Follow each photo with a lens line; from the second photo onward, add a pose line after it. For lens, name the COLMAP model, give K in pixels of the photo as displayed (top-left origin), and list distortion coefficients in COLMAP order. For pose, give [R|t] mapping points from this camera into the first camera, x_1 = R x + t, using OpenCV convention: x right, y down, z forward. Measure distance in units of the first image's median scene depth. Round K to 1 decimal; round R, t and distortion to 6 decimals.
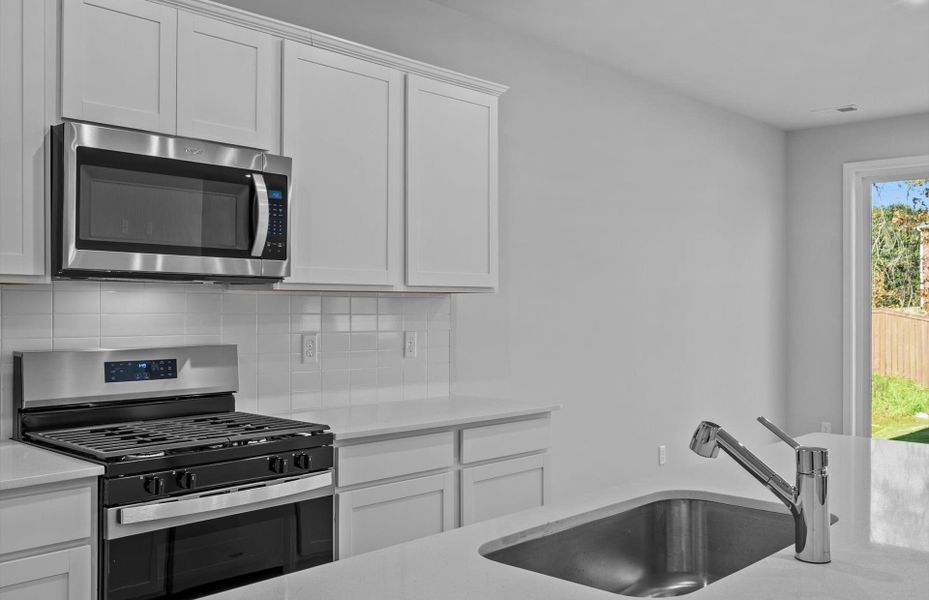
lens RADIAL K [[874.4, 0, 464.5], [0, 874.4, 300.0], [0, 0, 1]] dist [0.001376, -0.003215]
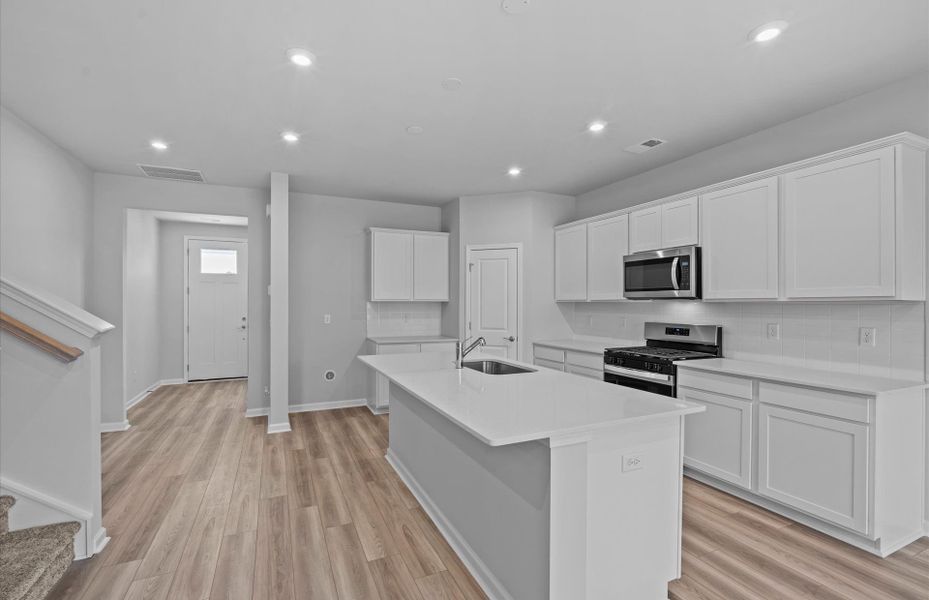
lens RADIAL K [[412.3, 0, 464.5], [0, 412.3, 300.0], [0, 0, 1]] dist [-0.001980, -0.000291]
pose [[-0.374365, -0.013349, -0.927185, 1.038735], [0.001157, 0.999889, -0.014863, -0.001068], [0.927281, -0.006637, -0.374308, 0.817526]]
